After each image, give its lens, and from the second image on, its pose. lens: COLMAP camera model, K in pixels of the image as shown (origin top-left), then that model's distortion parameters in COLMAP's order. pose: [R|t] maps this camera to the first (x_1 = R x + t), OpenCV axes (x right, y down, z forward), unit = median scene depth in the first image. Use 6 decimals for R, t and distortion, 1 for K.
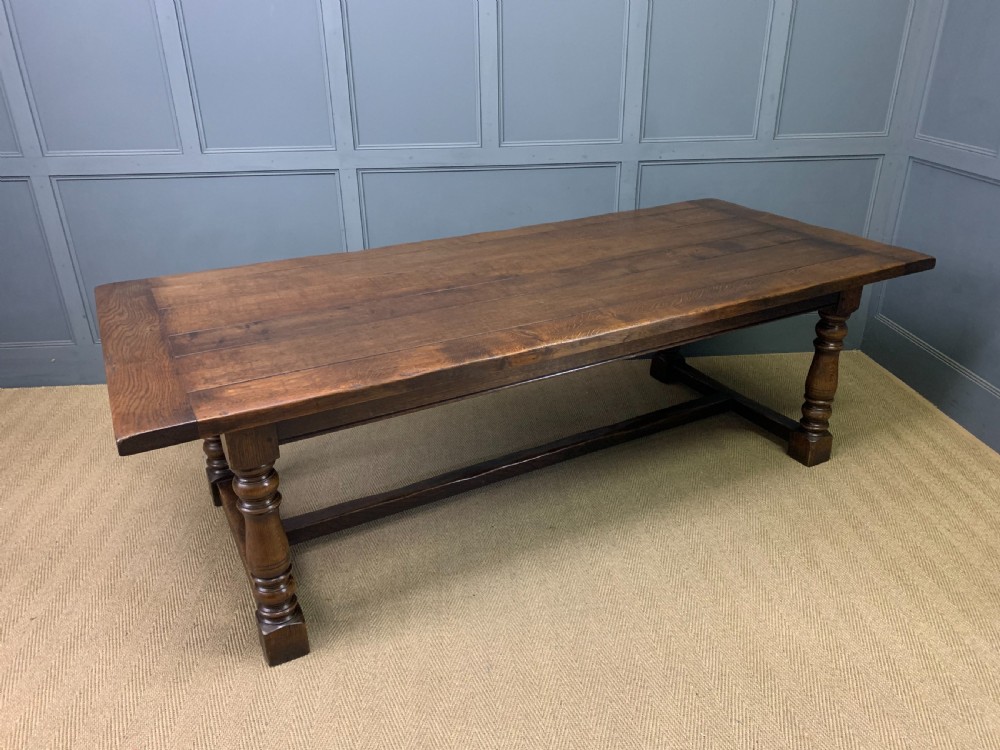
lens RADIAL K [[752.4, 0, 500.7], [0, 752.4, 400.0], [0, 0, 1]] dist [0.111049, -0.262682]
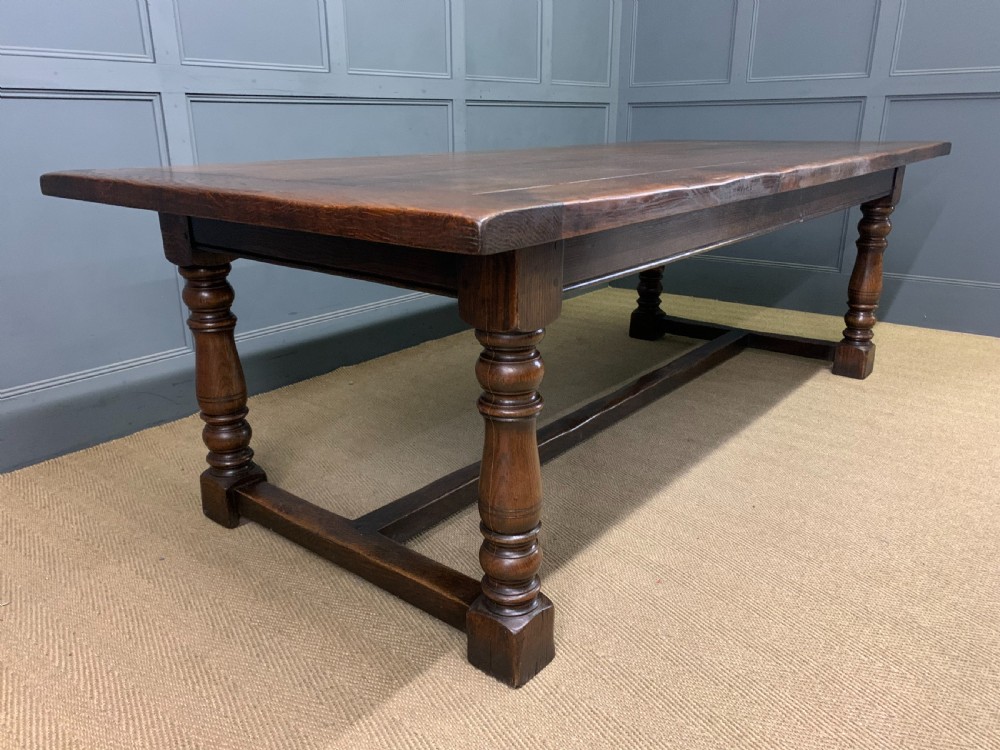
lens RADIAL K [[770.6, 0, 503.3], [0, 770.6, 384.1], [0, 0, 1]] dist [0.029614, -0.015126]
pose [[0.915789, -0.125814, 0.381446, -0.503250], [0.177788, 0.978549, -0.104081, 0.159480], [-0.360169, 0.163133, 0.918513, 0.364532]]
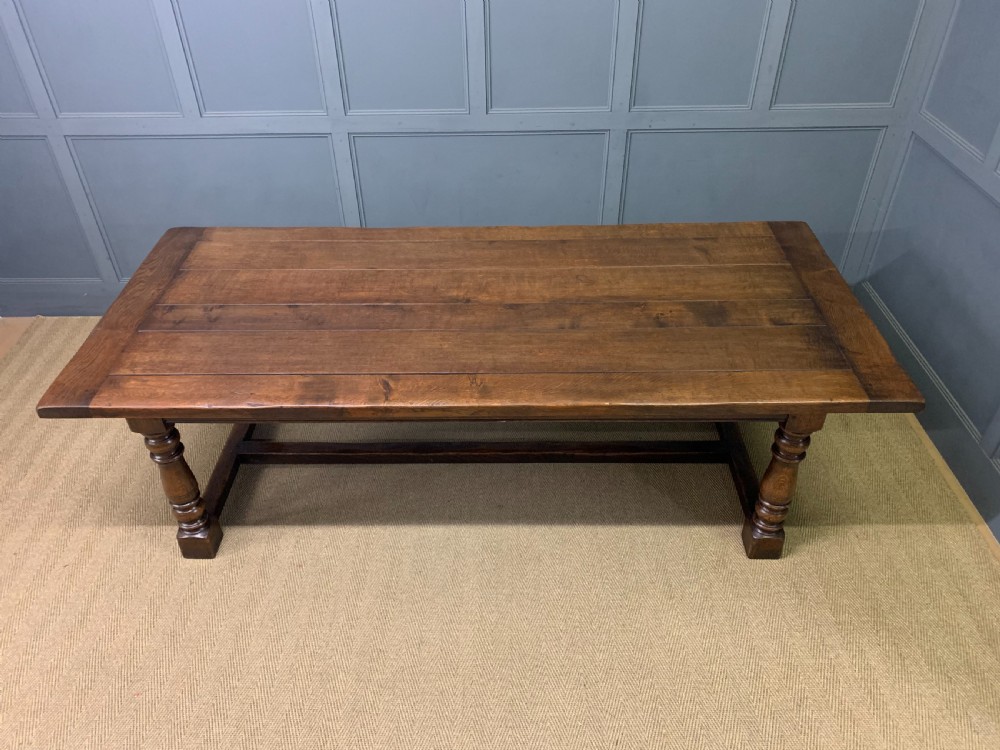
lens RADIAL K [[768.0, 0, 496.7], [0, 768.0, 375.8], [0, 0, 1]] dist [0.027908, -0.010353]
pose [[0.880121, 0.291999, -0.374331, 0.553907], [-0.210019, 0.946604, 0.244610, -0.382563], [0.425769, -0.136669, 0.894451, 0.056252]]
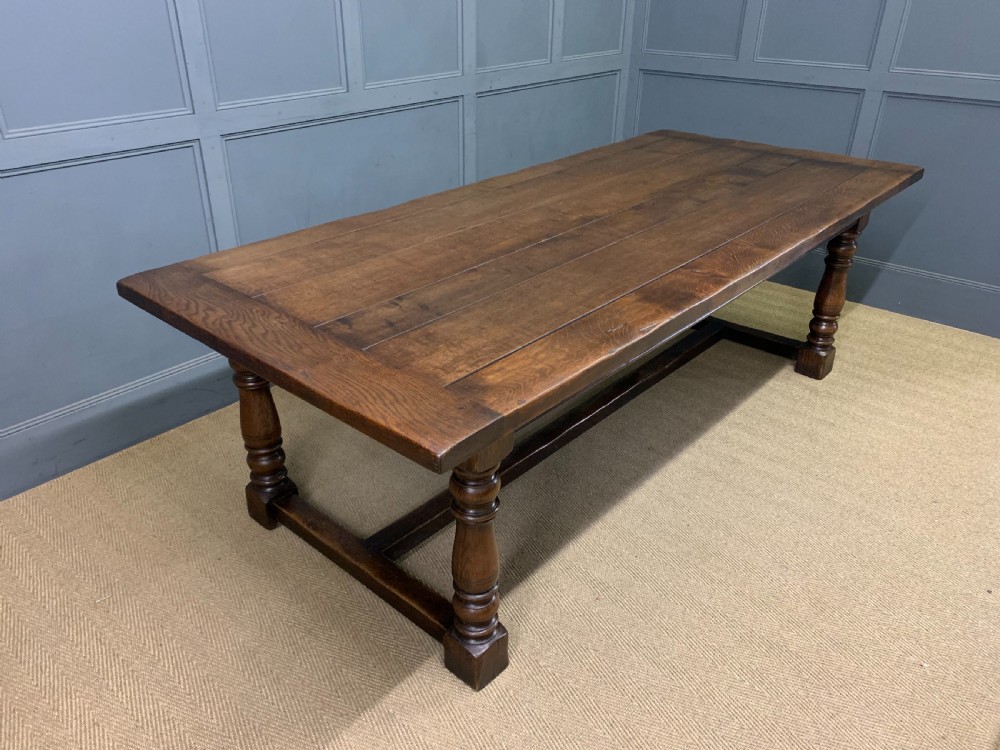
lens RADIAL K [[767.4, 0, 495.0], [0, 767.4, 387.0], [0, 0, 1]] dist [0.047457, -0.049483]
pose [[0.935497, -0.157992, 0.316045, -0.489056], [0.145115, 0.987341, 0.064032, -0.042899], [-0.322160, -0.014039, 0.946581, 0.161916]]
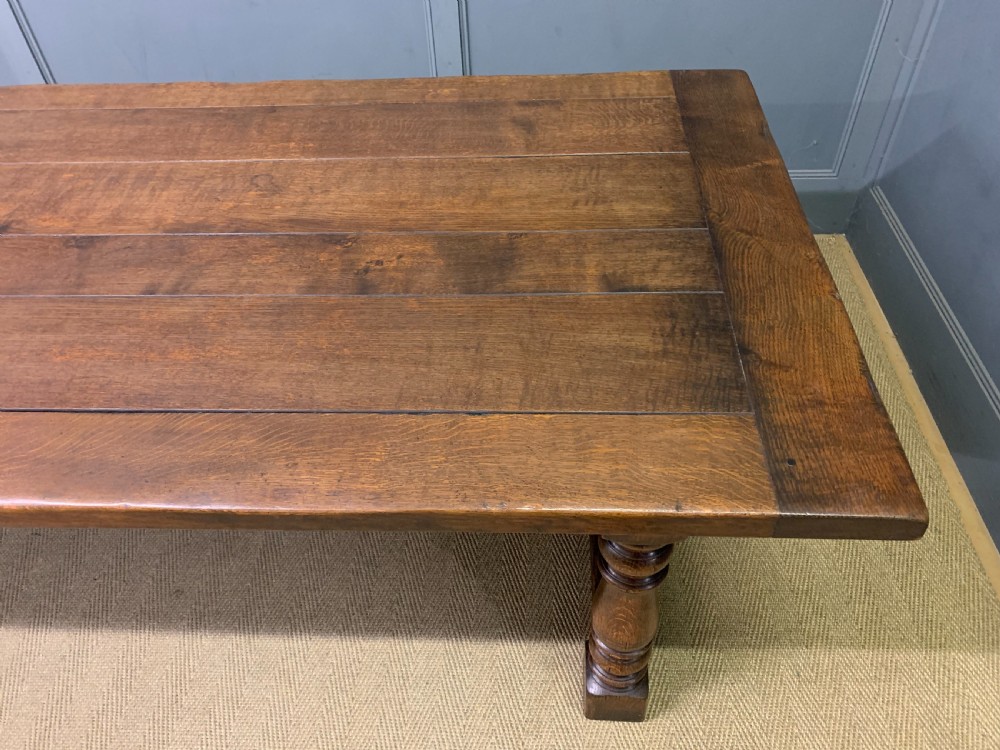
lens RADIAL K [[767.4, 0, 495.0], [0, 767.4, 387.0], [0, 0, 1]] dist [0.047457, -0.049483]
pose [[0.860050, 0.347893, -0.373208, 0.614779], [-0.201344, 0.903538, 0.378258, -0.380623], [0.468801, -0.250178, 0.847135, 0.781466]]
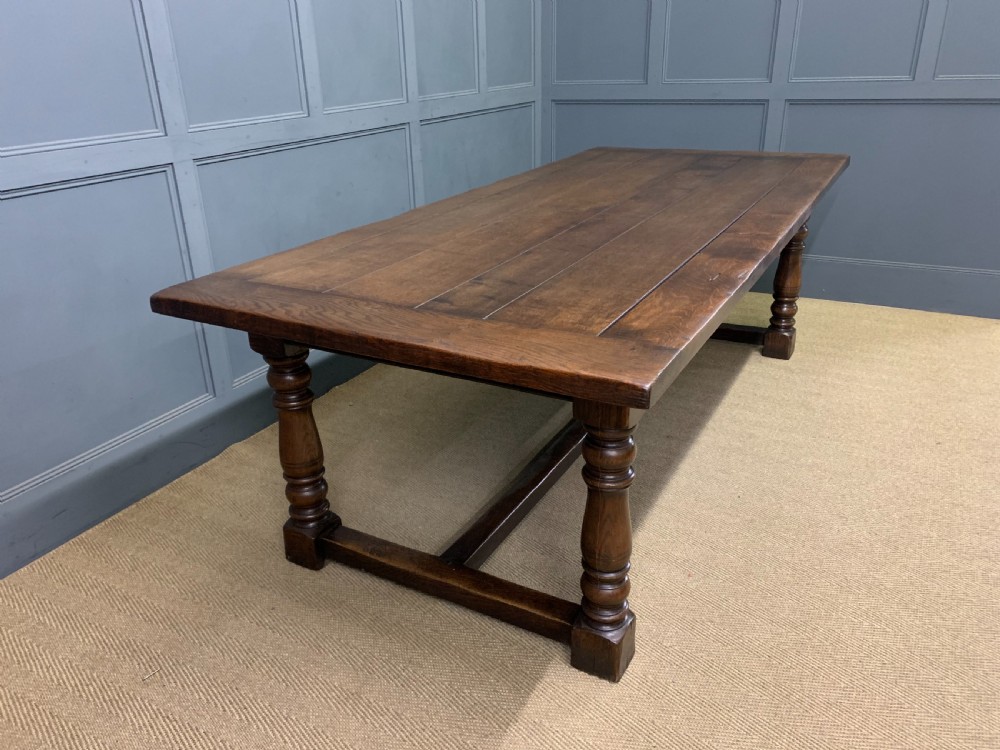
lens RADIAL K [[770.6, 0, 503.3], [0, 770.6, 384.1], [0, 0, 1]] dist [0.029614, -0.015126]
pose [[0.829906, -0.237007, 0.505057, -0.709398], [0.267368, 0.963509, 0.012808, 0.001280], [-0.489663, 0.124406, 0.862991, 0.297085]]
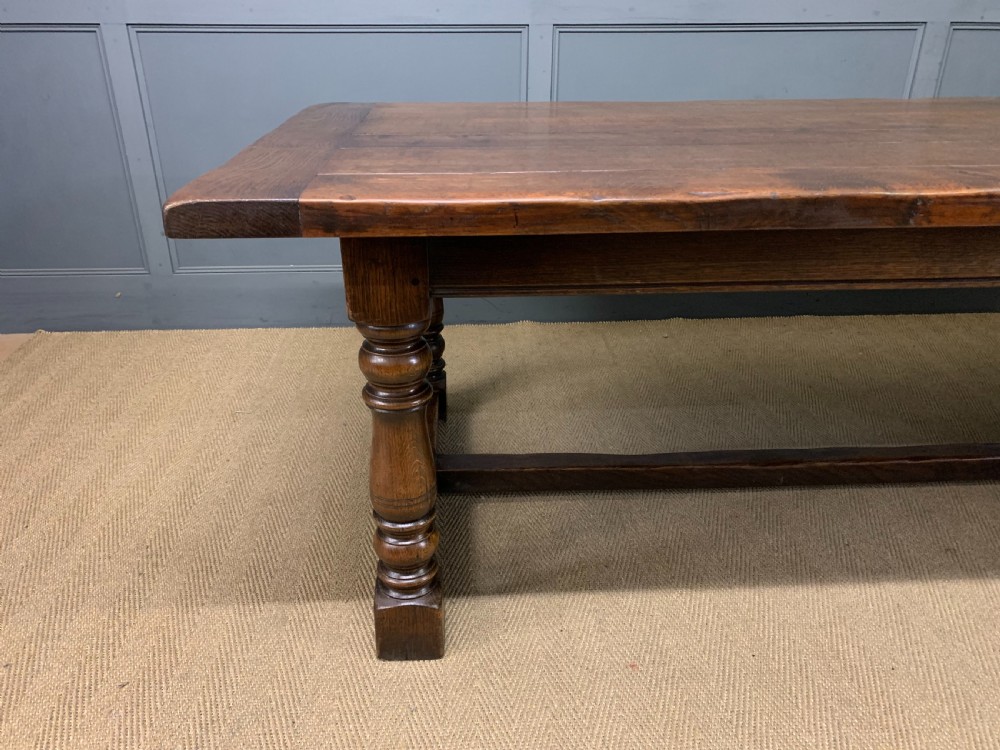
lens RADIAL K [[769.9, 0, 489.7], [0, 769.9, 384.9], [0, 0, 1]] dist [0.028054, -0.013813]
pose [[0.908076, 0.187947, -0.374264, -0.030716], [-0.196432, 0.980391, 0.015730, 0.090076], [0.369881, 0.059234, 0.927189, 0.400649]]
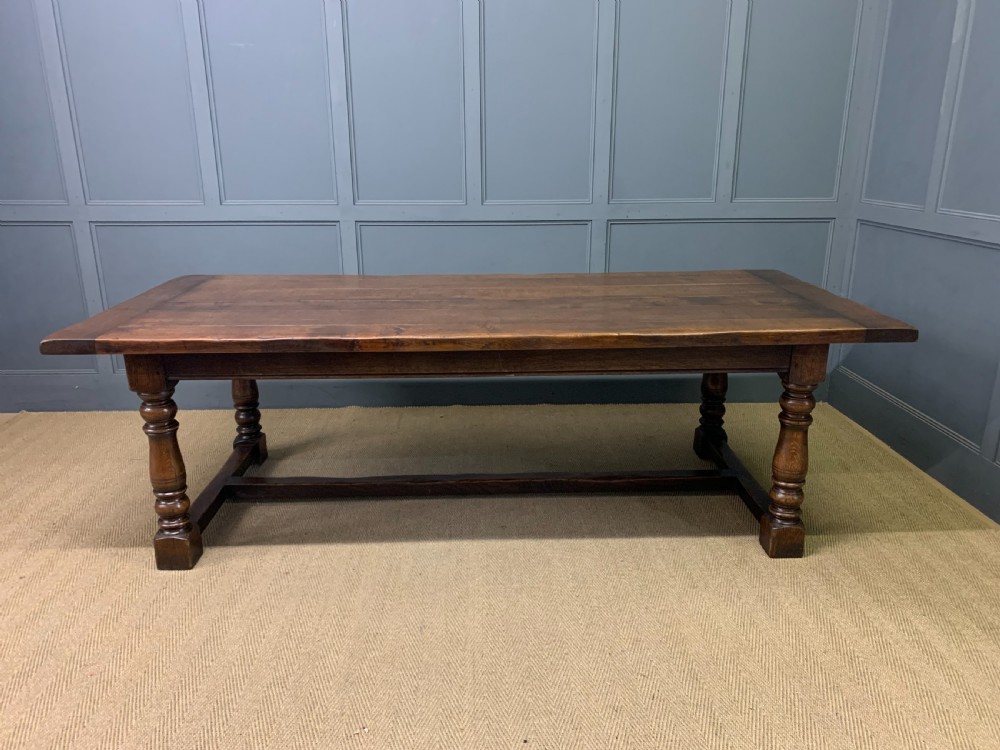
lens RADIAL K [[770.6, 0, 503.3], [0, 770.6, 384.1], [0, 0, 1]] dist [0.029614, -0.015126]
pose [[0.901035, 0.139029, -0.410860, 0.613695], [-0.203108, 0.972208, -0.116445, 0.086677], [0.383252, 0.188370, 0.904231, 0.033881]]
